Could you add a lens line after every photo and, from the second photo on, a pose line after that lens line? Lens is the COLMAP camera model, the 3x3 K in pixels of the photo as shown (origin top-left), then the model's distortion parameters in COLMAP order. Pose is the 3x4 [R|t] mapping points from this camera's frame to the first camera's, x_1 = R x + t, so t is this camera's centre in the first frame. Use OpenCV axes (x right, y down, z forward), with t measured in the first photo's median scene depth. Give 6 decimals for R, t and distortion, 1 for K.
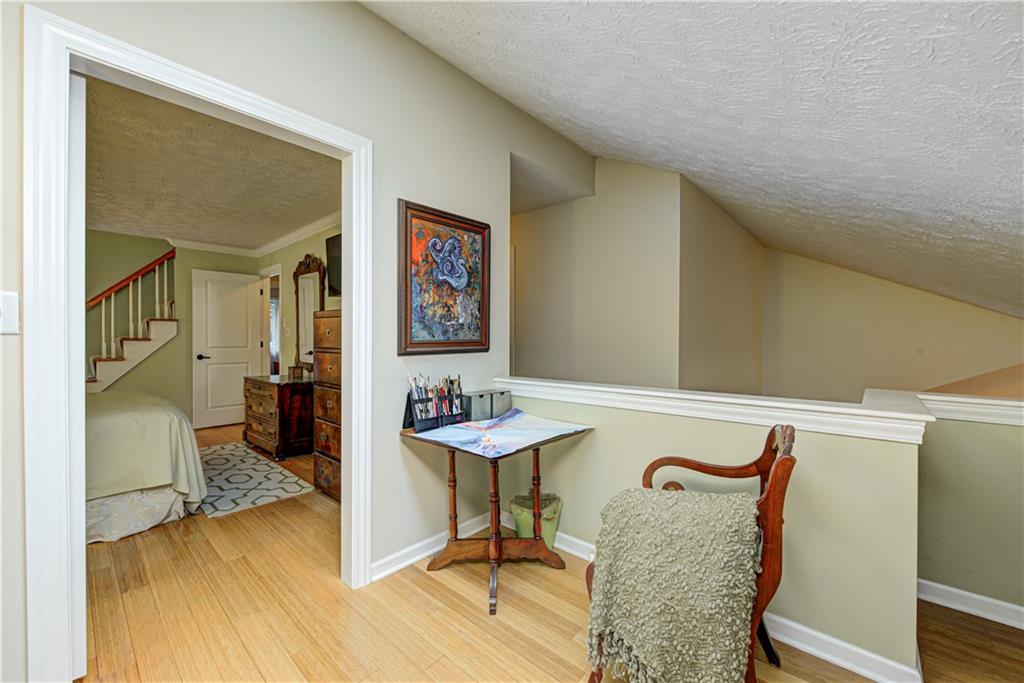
lens RADIAL K [[400.1, 0, 512.0], [0, 400.1, 341.5], [0, 0, 1]] dist [-0.000643, -0.000533]
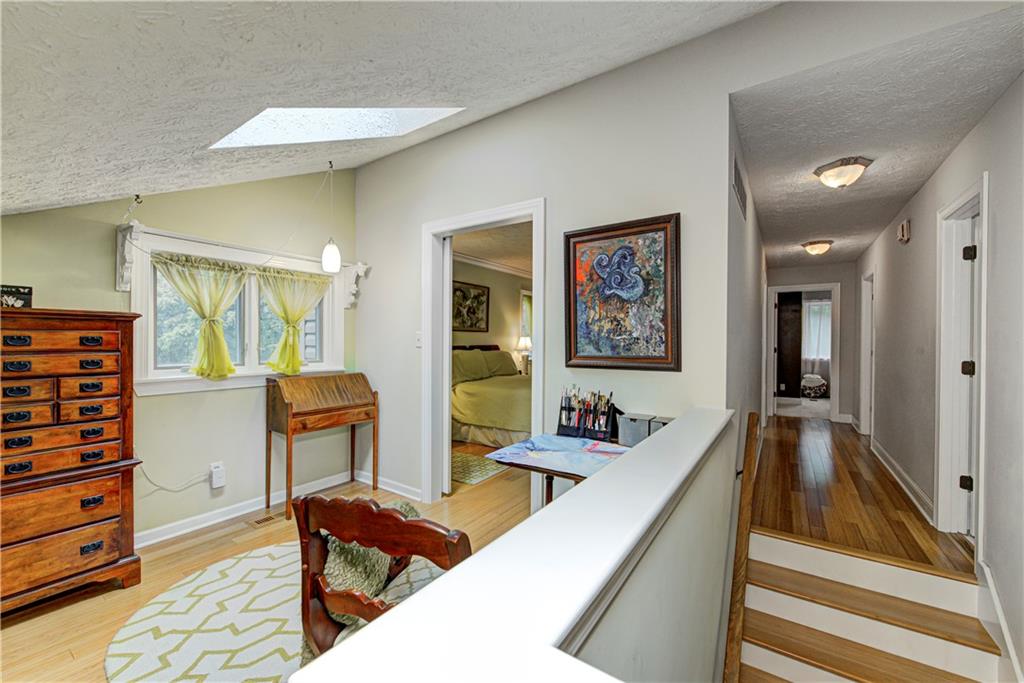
lens RADIAL K [[400.1, 0, 512.0], [0, 400.1, 341.5], [0, 0, 1]] dist [-0.000643, -0.000533]
pose [[0.144568, 0.007410, -0.989467, 0.771201], [-0.009329, 0.999938, 0.006125, -0.040540], [0.989451, 0.008345, 0.144628, 0.616846]]
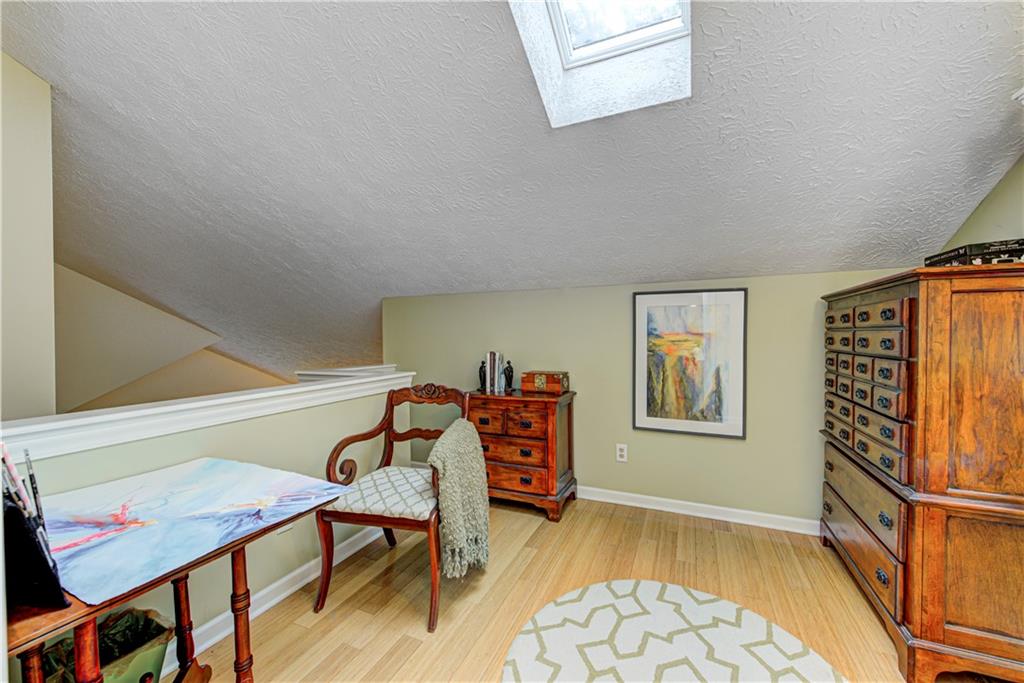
lens RADIAL K [[400.1, 0, 512.0], [0, 400.1, 341.5], [0, 0, 1]] dist [-0.000643, -0.000533]
pose [[-0.313195, -0.013220, 0.949597, -0.595027], [0.009545, 0.999809, 0.017067, -0.000803], [-0.949641, 0.014409, -0.313009, 0.649698]]
